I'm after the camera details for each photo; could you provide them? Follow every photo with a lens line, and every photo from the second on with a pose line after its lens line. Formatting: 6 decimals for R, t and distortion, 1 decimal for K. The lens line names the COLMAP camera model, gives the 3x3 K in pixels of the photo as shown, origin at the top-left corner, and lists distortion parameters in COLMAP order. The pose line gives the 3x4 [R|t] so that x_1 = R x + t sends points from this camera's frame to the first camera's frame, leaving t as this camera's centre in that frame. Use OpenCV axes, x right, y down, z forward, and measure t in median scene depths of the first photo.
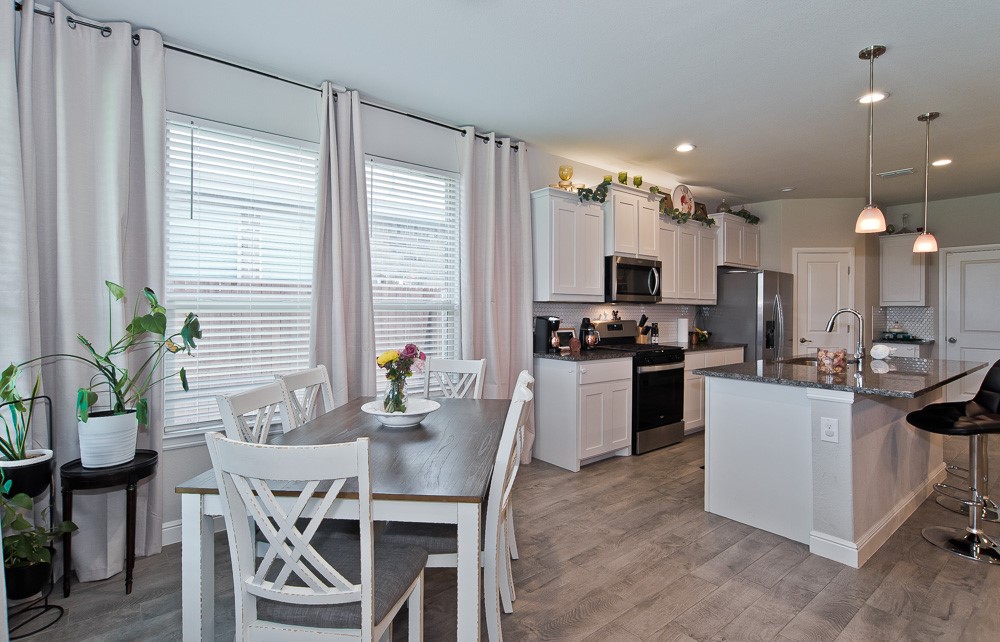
lens RADIAL K [[487.8, 0, 498.2], [0, 487.8, 309.4], [0, 0, 1]] dist [-0.000873, 0.000132]
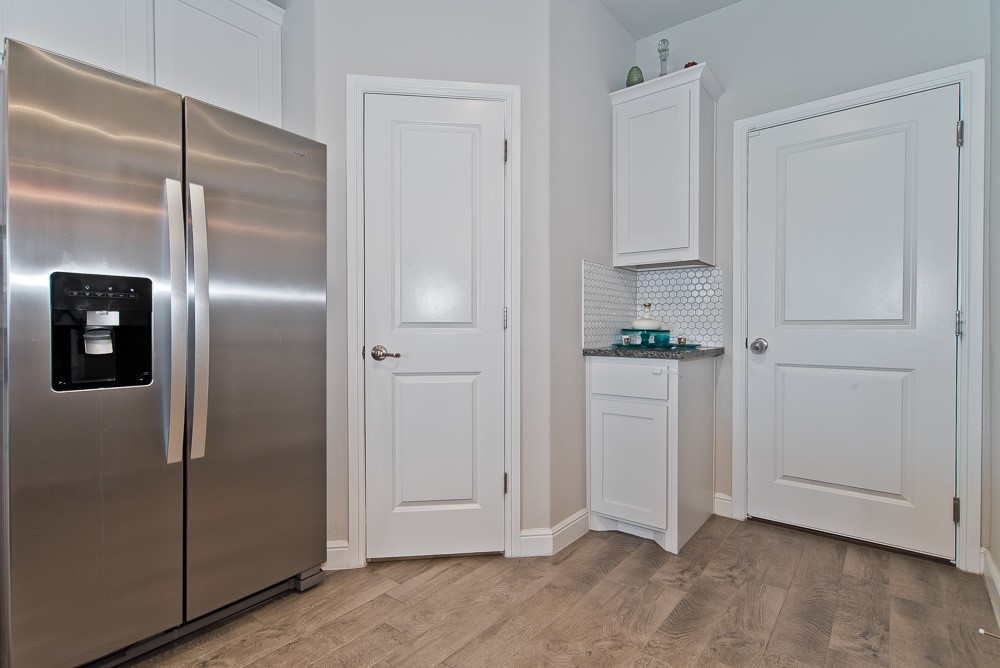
lens RADIAL K [[487.6, 0, 500.0], [0, 487.6, 334.0], [0, 0, 1]] dist [-0.001750, 0.001707]
pose [[0.977453, -0.007433, 0.211020, 0.799238], [0.004315, 0.999875, 0.015230, 0.057711], [-0.211107, -0.013976, 0.977363, 0.816966]]
